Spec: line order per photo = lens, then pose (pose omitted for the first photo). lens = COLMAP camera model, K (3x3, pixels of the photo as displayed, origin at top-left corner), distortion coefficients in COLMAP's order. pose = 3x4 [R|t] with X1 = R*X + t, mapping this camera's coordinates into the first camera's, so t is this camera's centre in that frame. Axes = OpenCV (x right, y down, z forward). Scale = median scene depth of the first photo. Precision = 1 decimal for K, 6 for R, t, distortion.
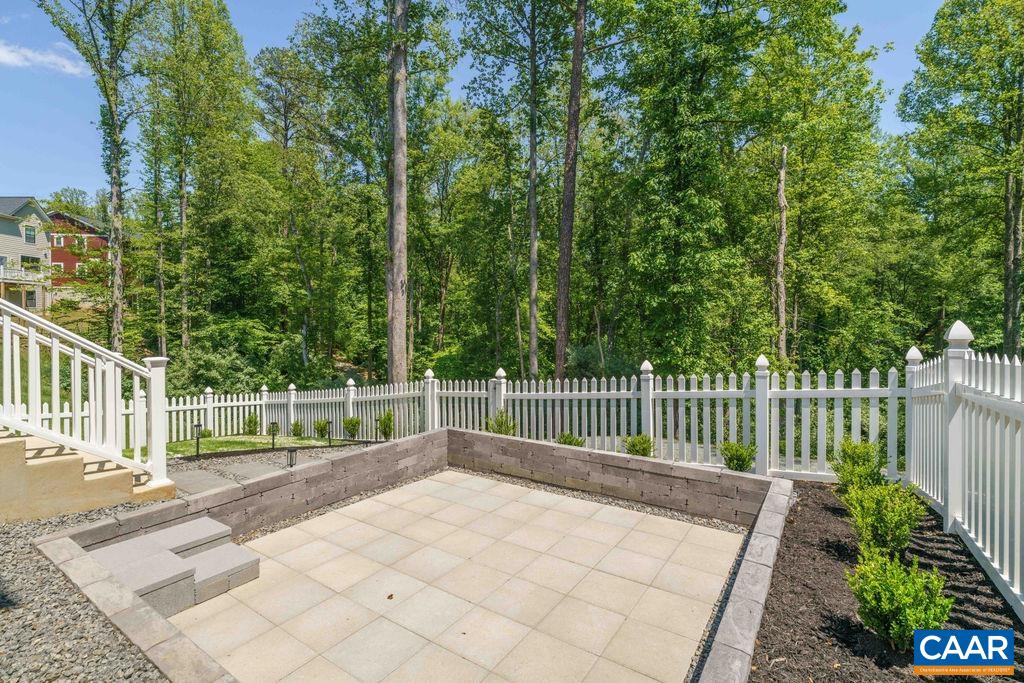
lens RADIAL K [[466.2, 0, 511.9], [0, 466.2, 330.9], [0, 0, 1]] dist [-0.001567, -0.000037]
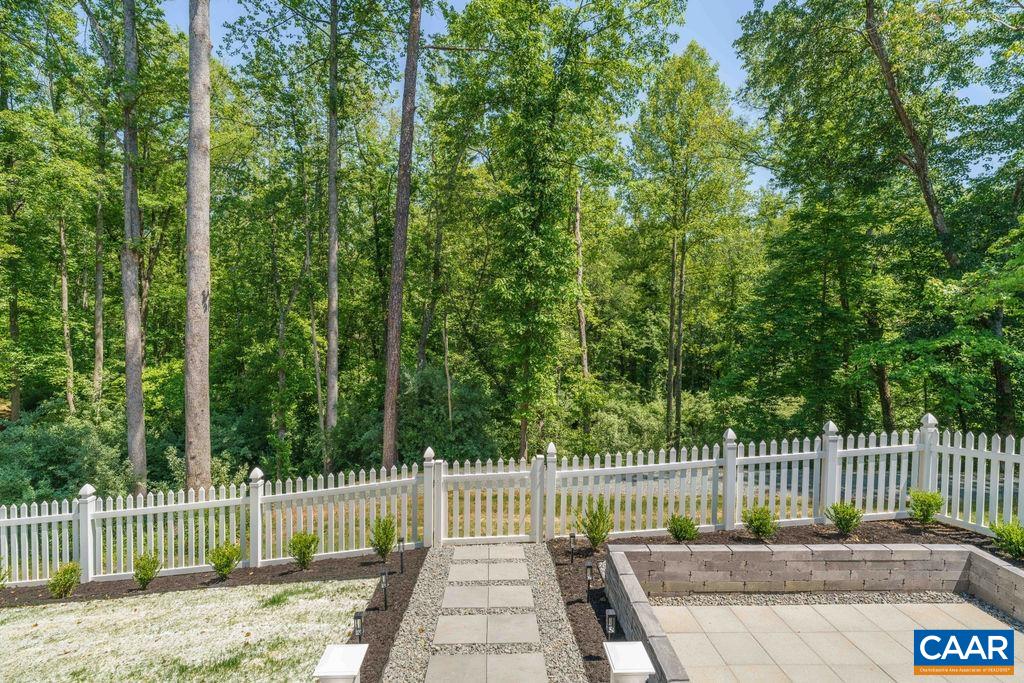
lens RADIAL K [[464.7, 0, 511.5], [0, 464.7, 339.5], [0, 0, 1]] dist [-0.003009, -0.000246]
pose [[0.811653, -0.003921, 0.584127, -0.265266], [-0.011040, 0.999696, 0.022051, -0.056824], [-0.584036, -0.024346, 0.811363, 0.175305]]
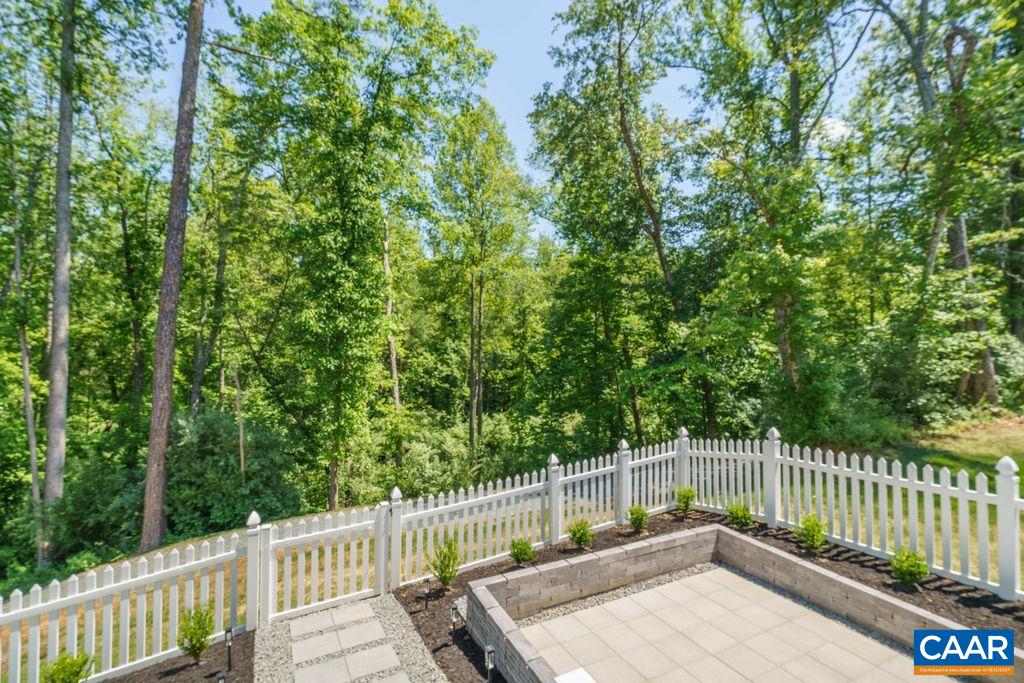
lens RADIAL K [[461.9, 0, 514.0], [0, 461.9, 340.8], [0, 0, 1]] dist [0.001339, -0.000178]
pose [[0.485380, 0.027042, 0.873885, -0.300885], [0.004184, 0.999438, -0.033251, -0.070386], [-0.874293, 0.019795, 0.484994, 0.196524]]
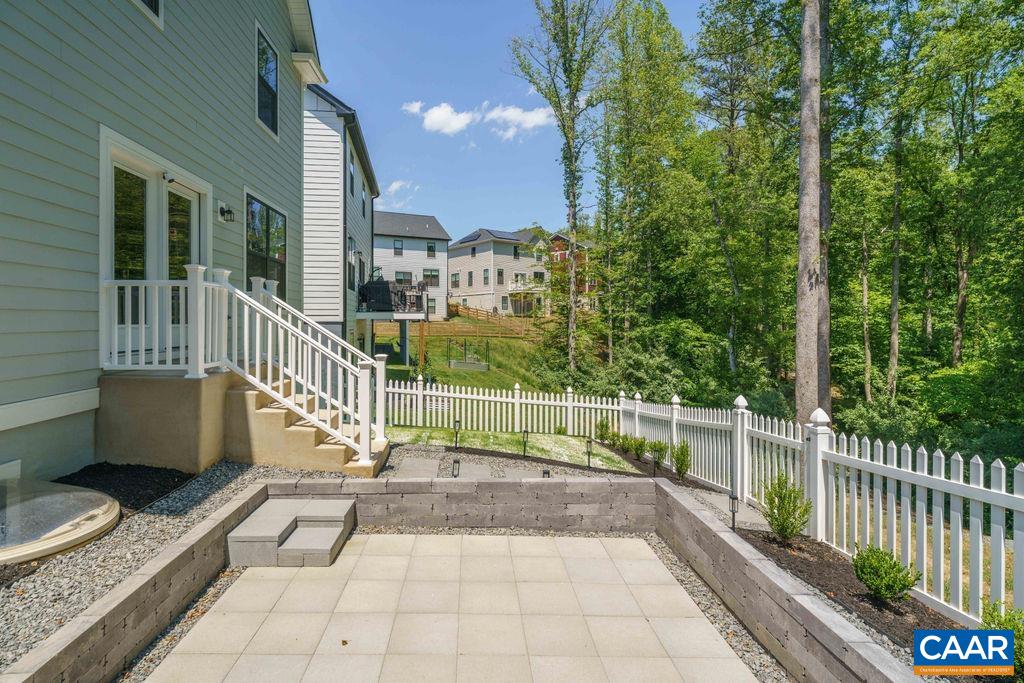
lens RADIAL K [[498.2, 0, 440.4], [0, 498.2, 326.0], [0, 0, 1]] dist [-0.000222, 0.000023]
pose [[0.570444, 0.006021, -0.821315, 0.120742], [-0.015945, 0.999866, -0.003744, -0.009869], [0.821182, 0.015232, 0.570463, 0.108495]]
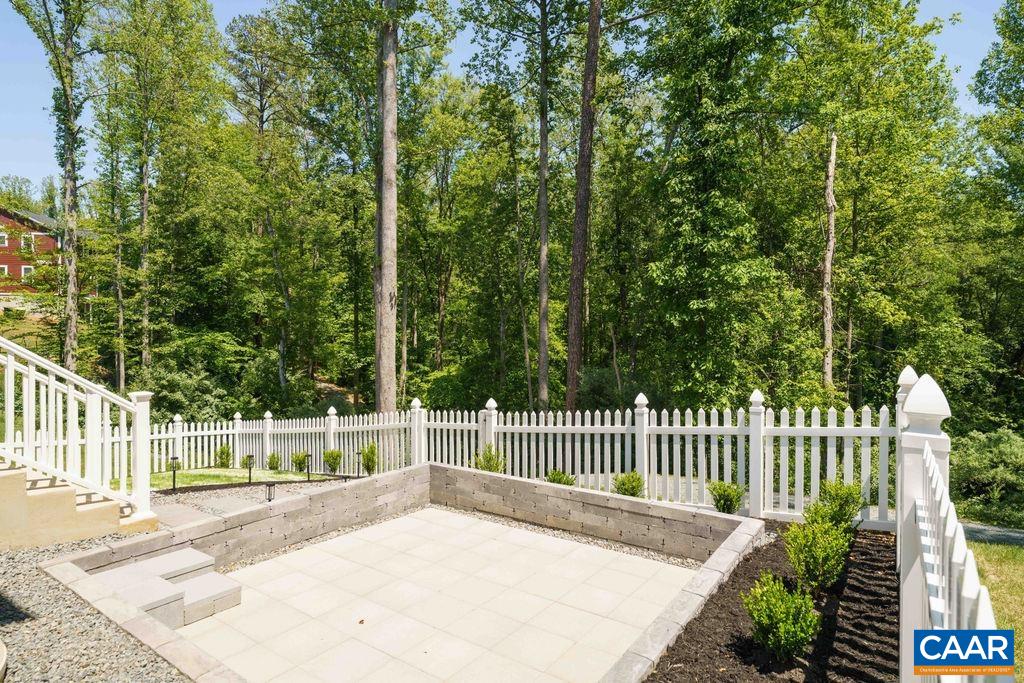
lens RADIAL K [[557.7, 0, 496.3], [0, 557.7, 339.5], [0, 0, 1]] dist [0.001277, -0.000606]
pose [[0.998713, -0.001117, -0.050706, 0.021431], [0.000556, 0.999938, -0.011090, -0.012168], [0.050715, 0.011048, 0.998652, -0.051200]]
